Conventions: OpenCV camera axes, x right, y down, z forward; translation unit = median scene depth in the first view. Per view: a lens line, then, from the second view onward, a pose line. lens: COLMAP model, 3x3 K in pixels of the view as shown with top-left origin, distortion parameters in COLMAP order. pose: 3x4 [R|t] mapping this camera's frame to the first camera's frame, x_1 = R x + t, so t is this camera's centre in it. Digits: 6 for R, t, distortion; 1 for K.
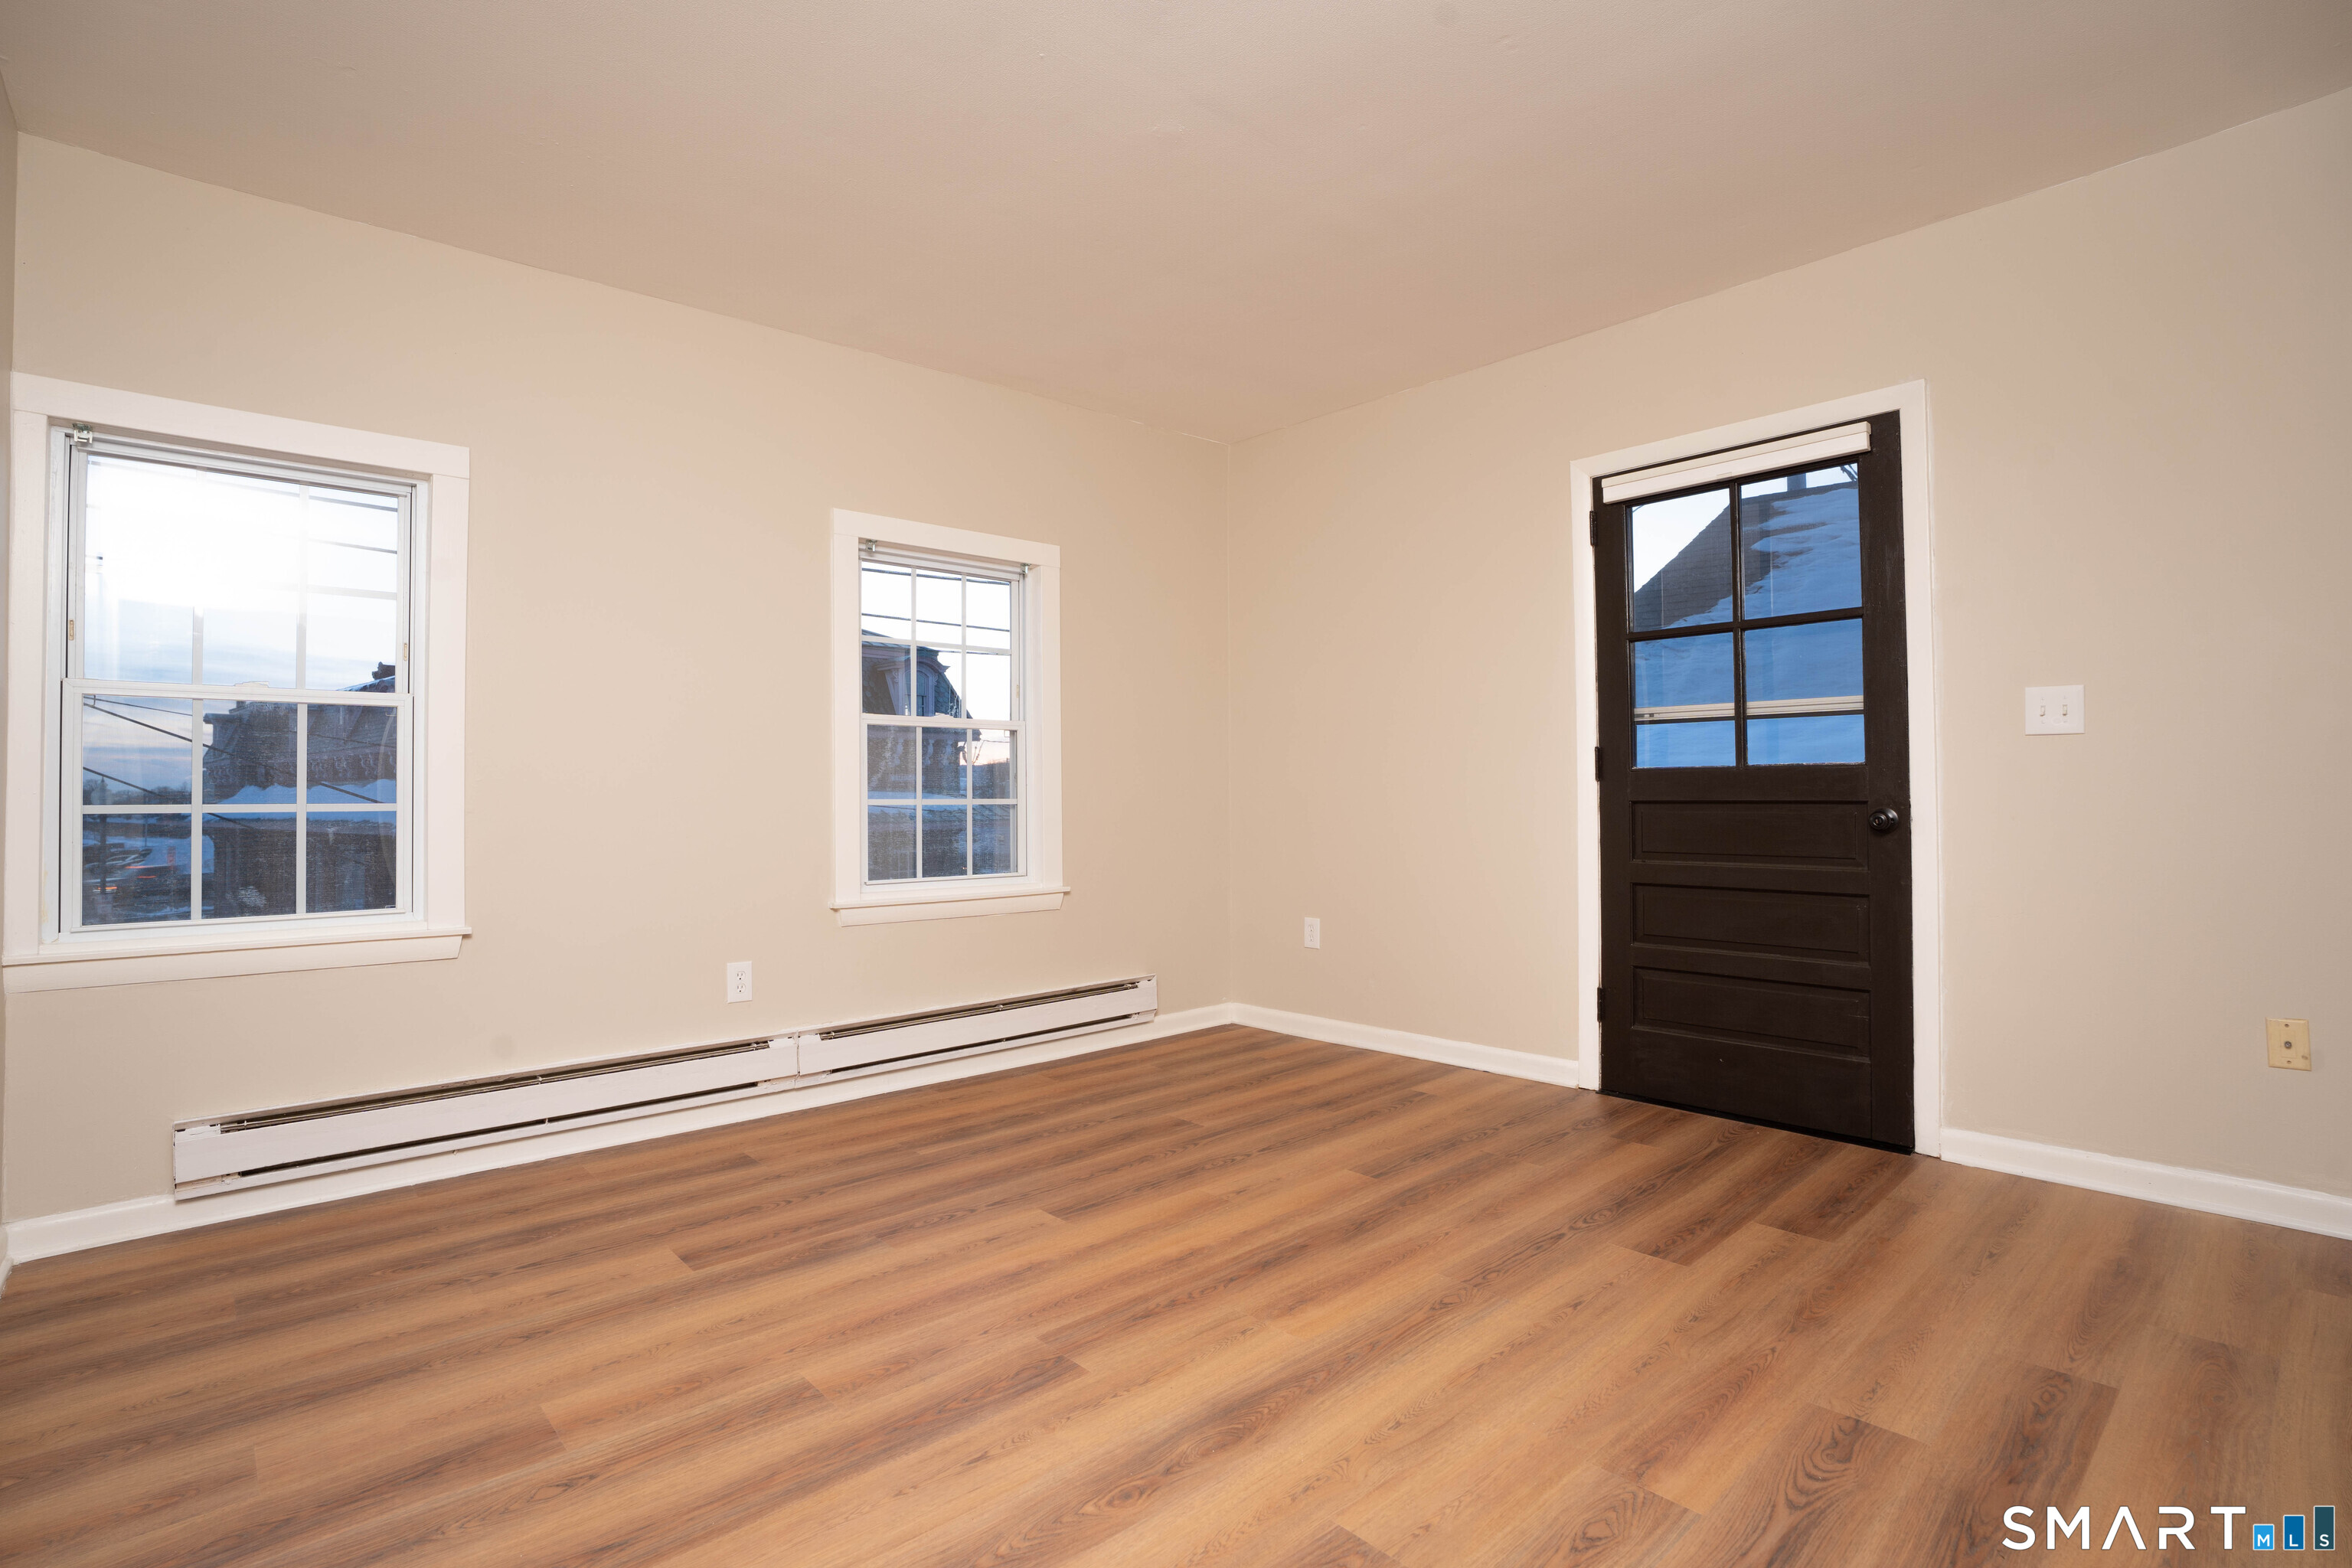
lens RADIAL K [[1123.6, 0, 1176.0], [0, 1123.6, 784.0], [0, 0, 1]] dist [-0.042369, 0.000823]
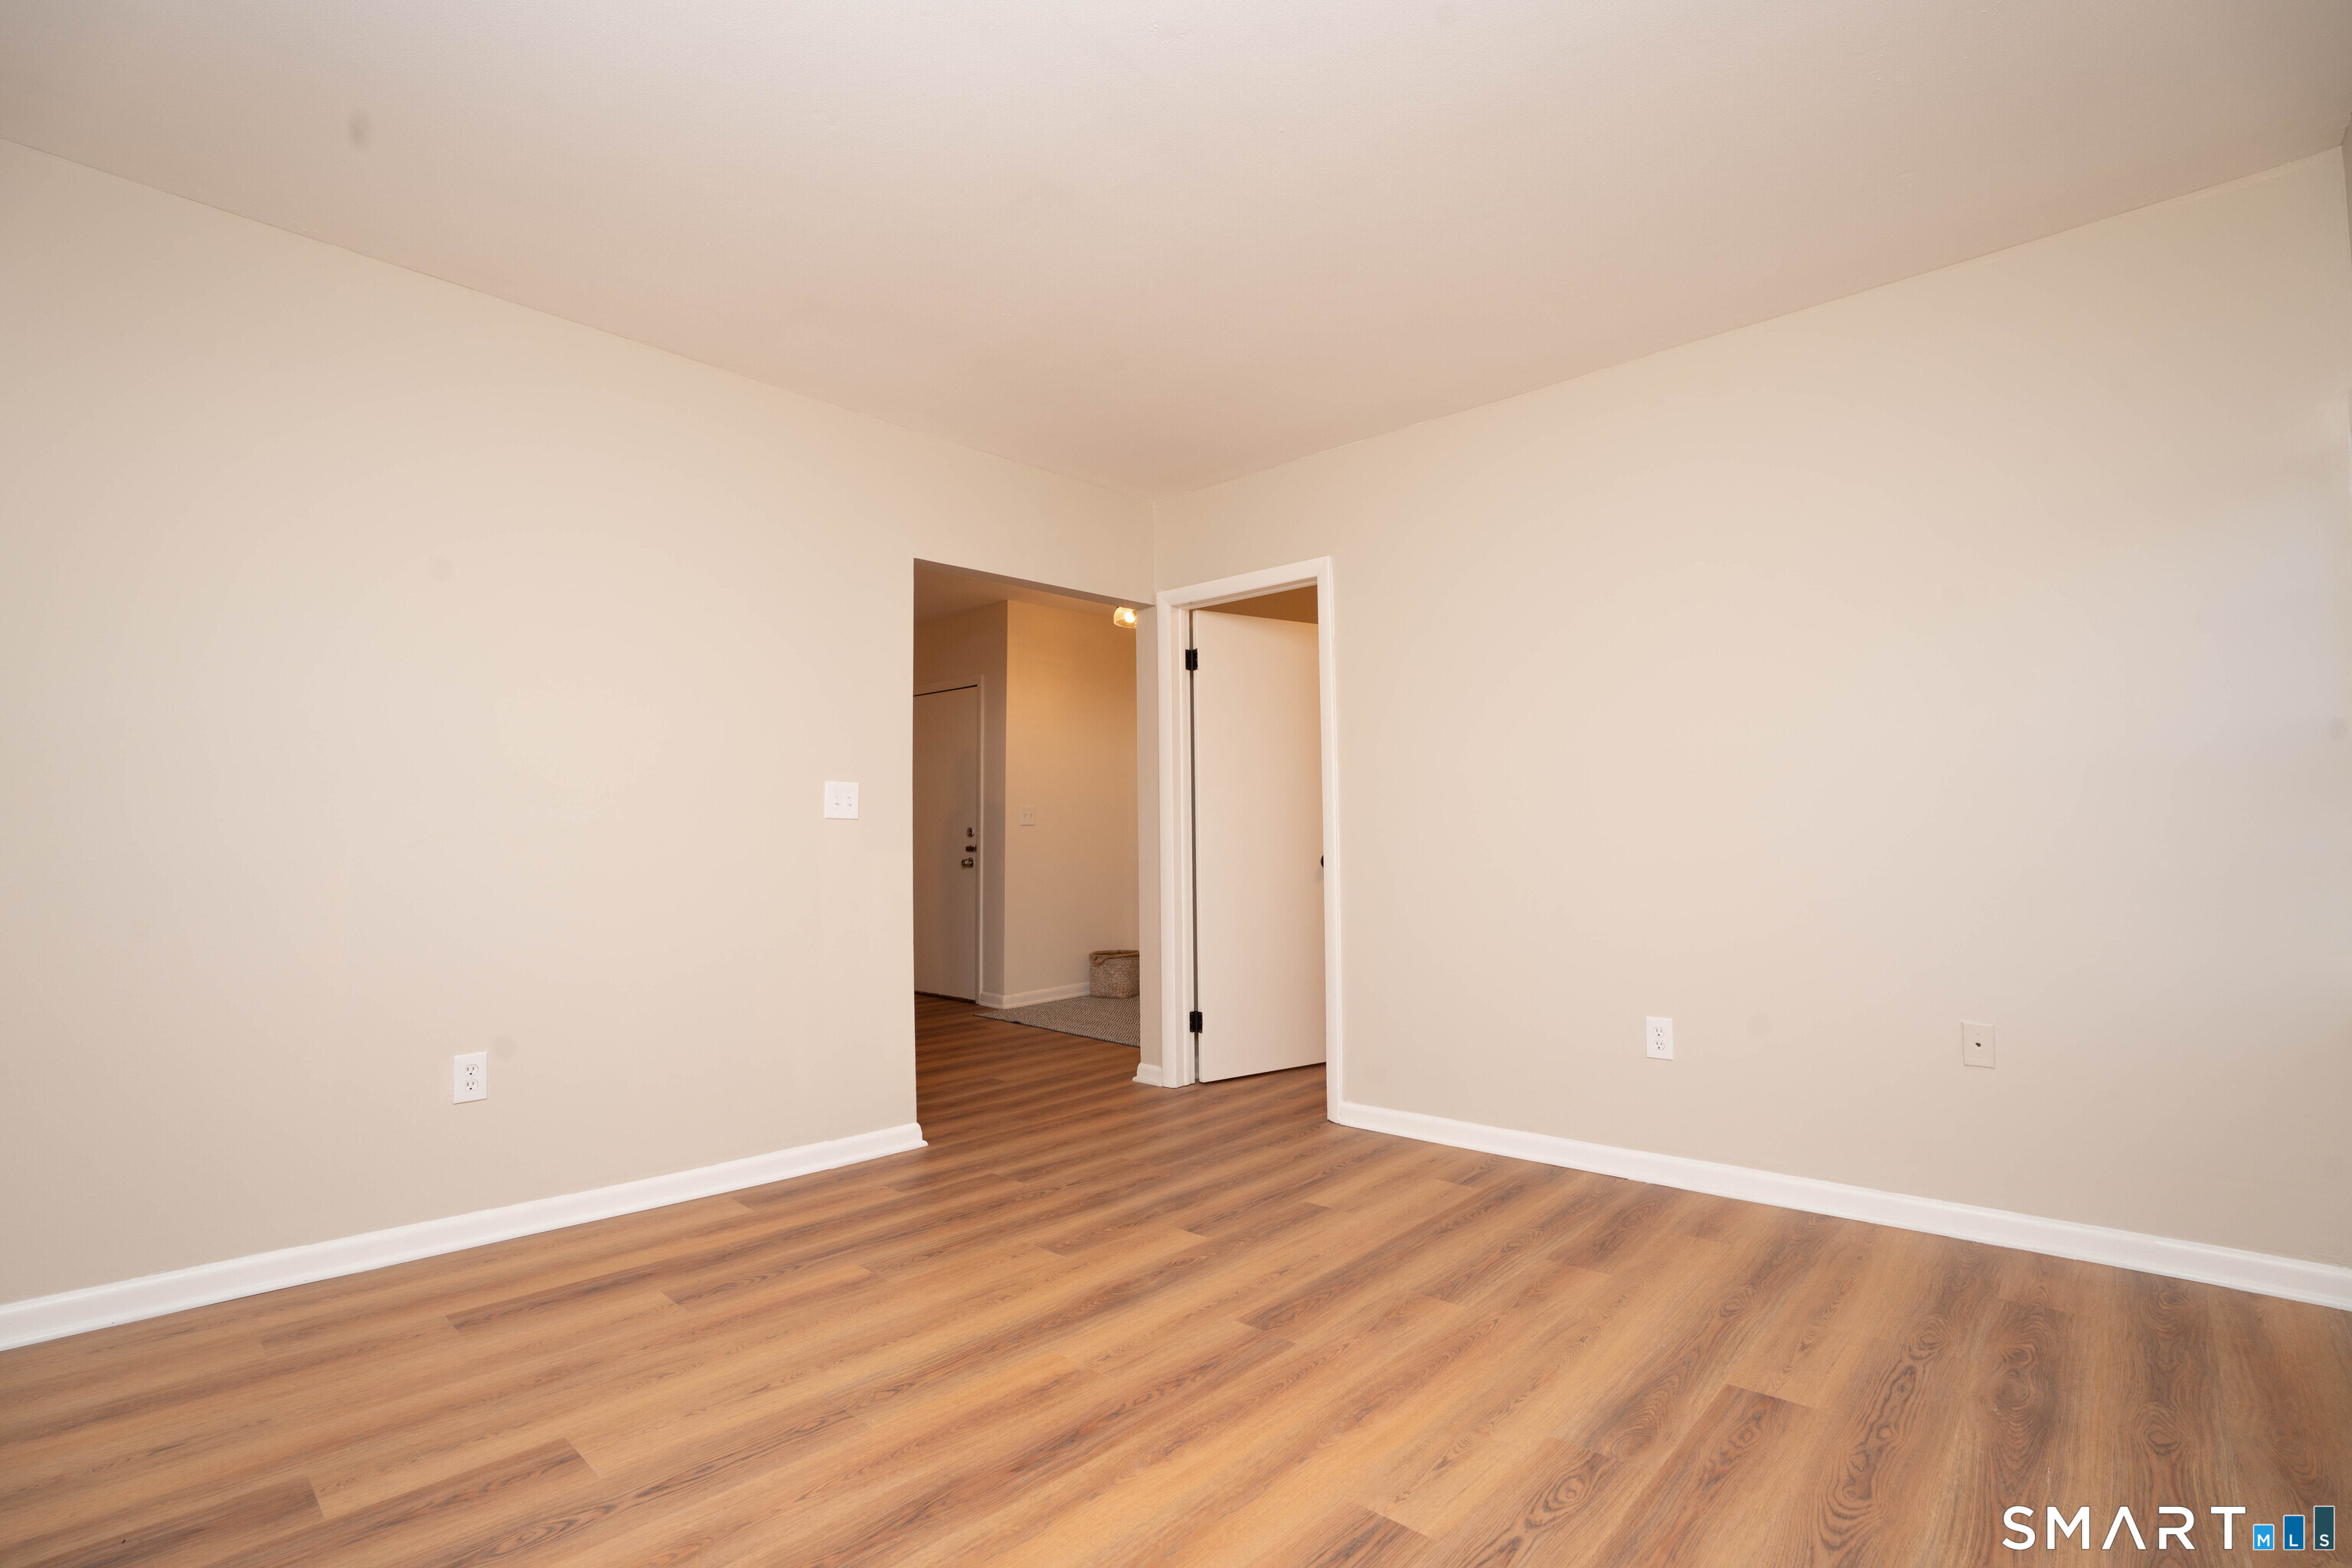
lens RADIAL K [[1074.7, 0, 1167.1], [0, 1074.7, 780.5], [0, 0, 1]] dist [-0.080068, 0.022905]
pose [[-0.996830, 0.014017, -0.078317, 0.061765], [0.018716, 0.998047, -0.059602, 0.000985], [0.077329, -0.060879, -0.995145, 1.687101]]
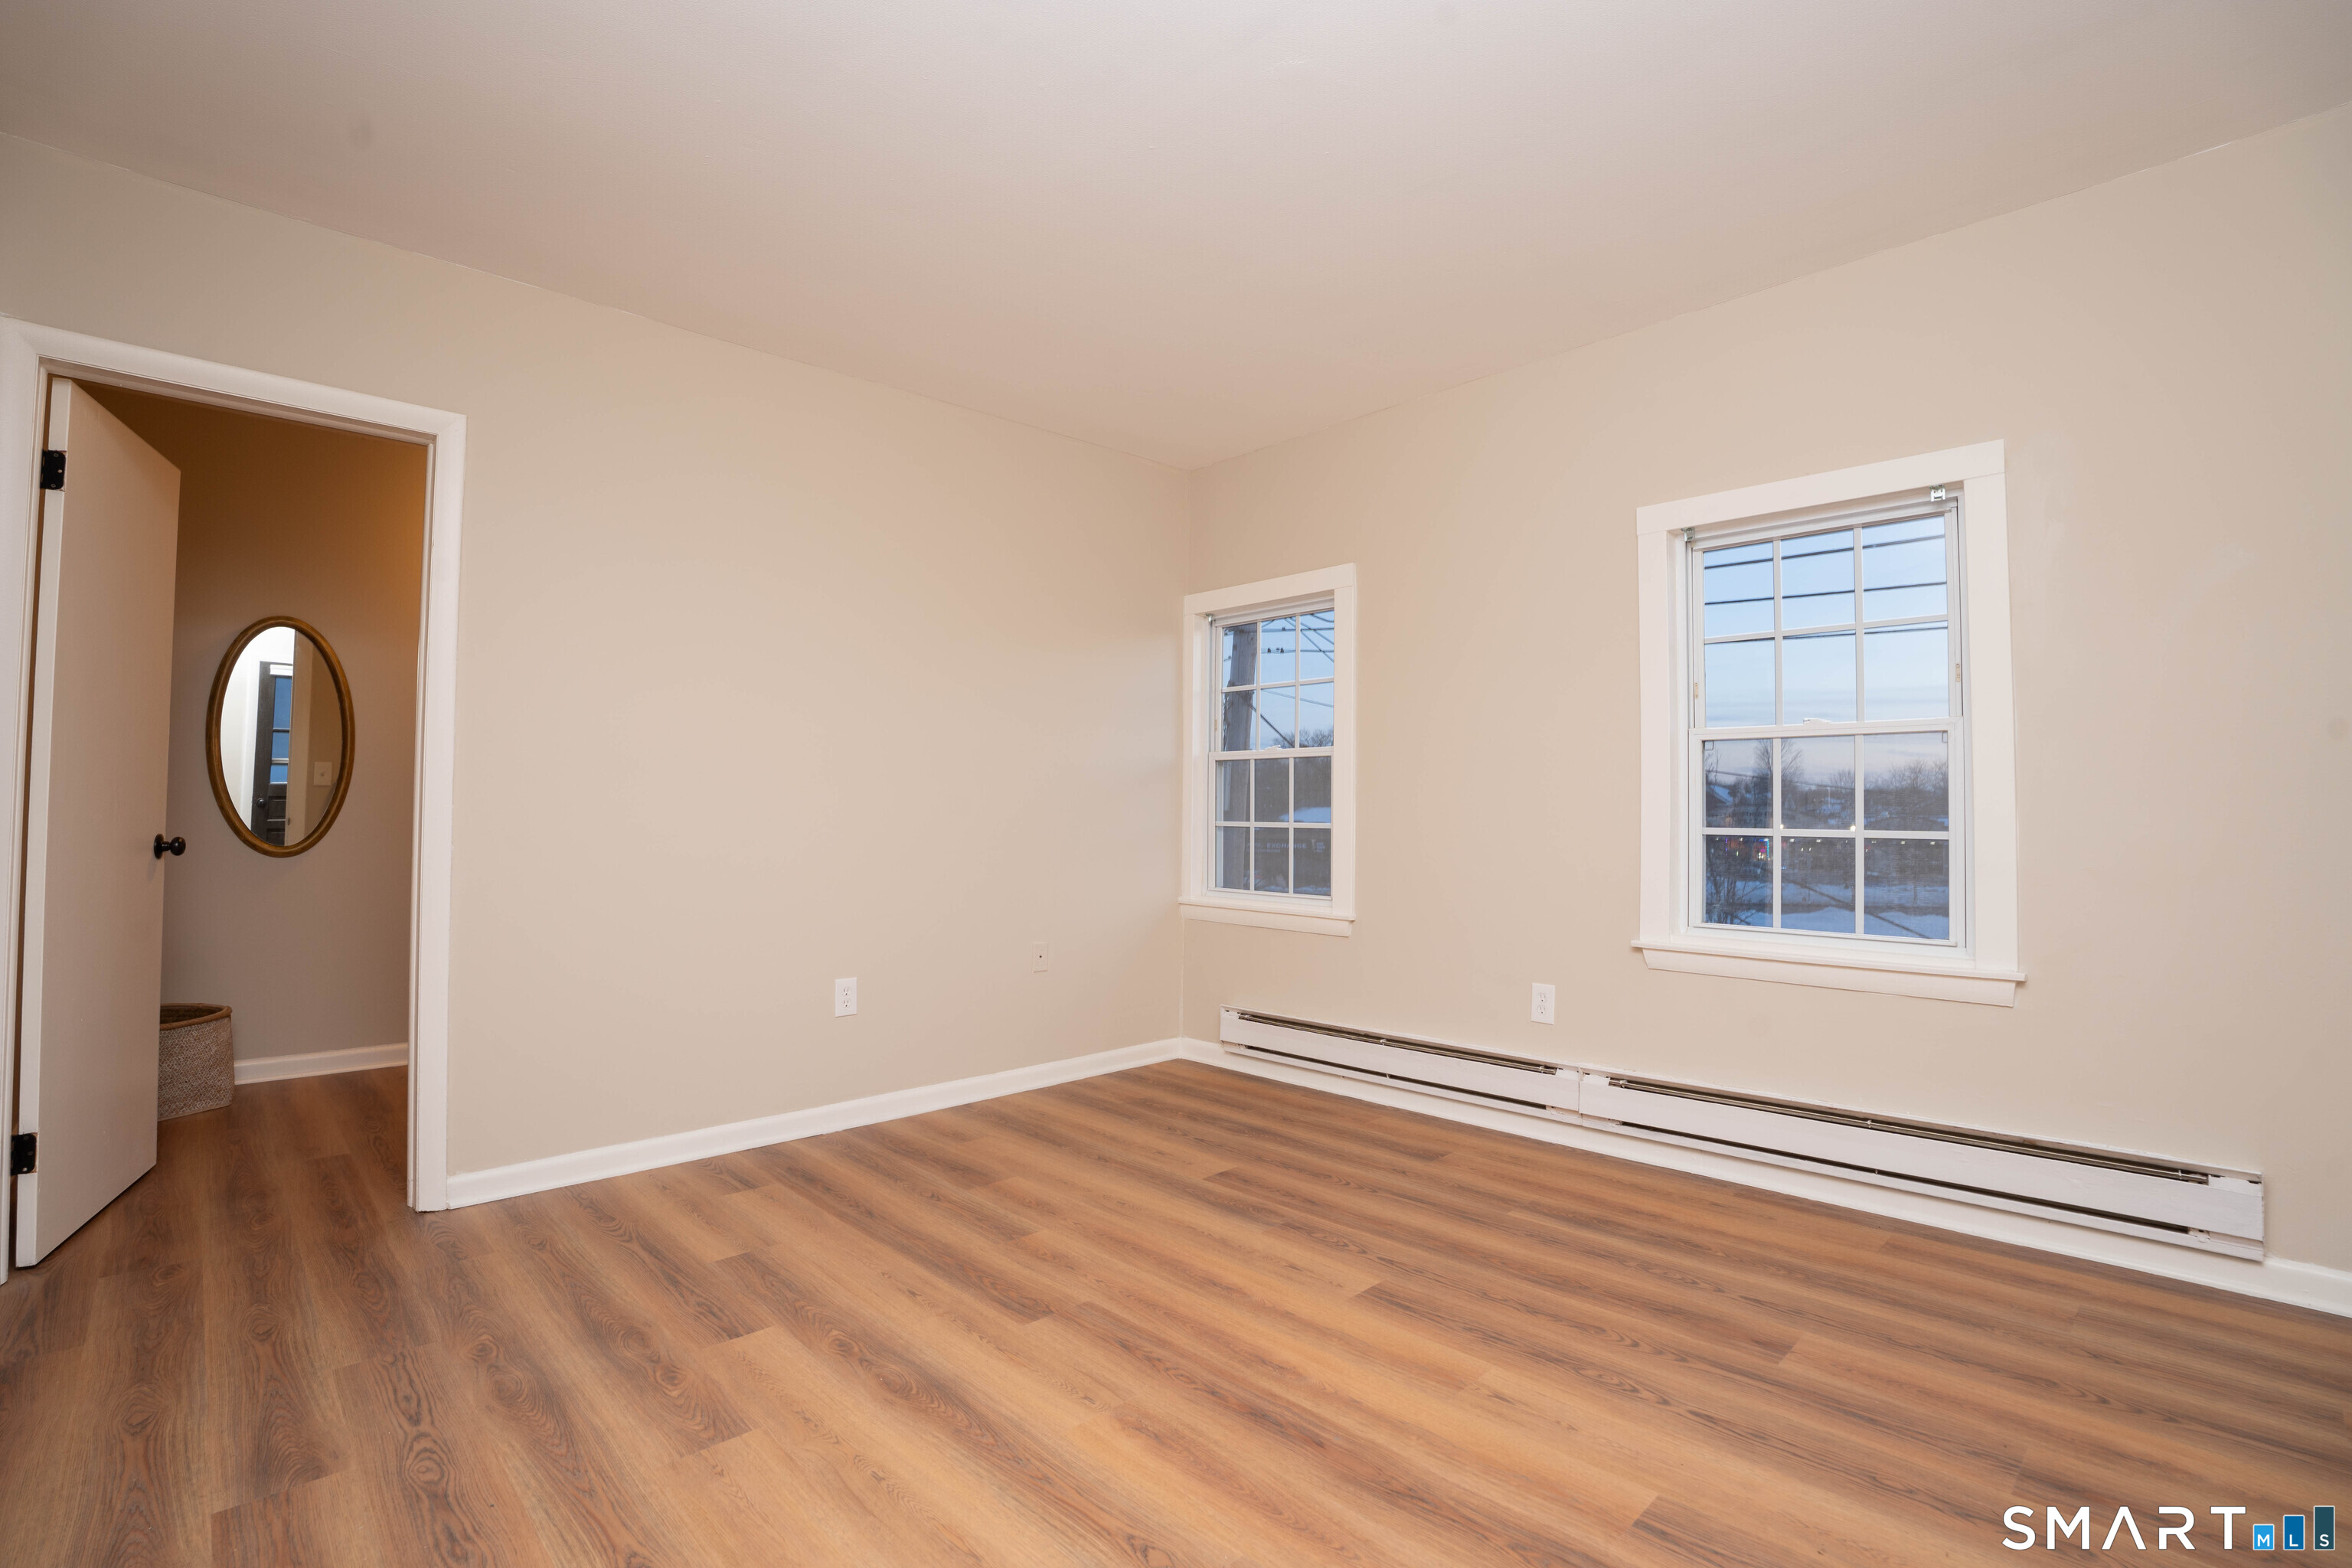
lens RADIAL K [[1074.7, 0, 1167.1], [0, 1074.7, 780.5], [0, 0, 1]] dist [-0.080068, 0.022905]
pose [[0.023525, -0.025386, -0.999401, 0.792503], [0.002823, 0.999675, -0.025327, -0.005051], [0.999719, -0.002225, 0.023589, 0.865613]]
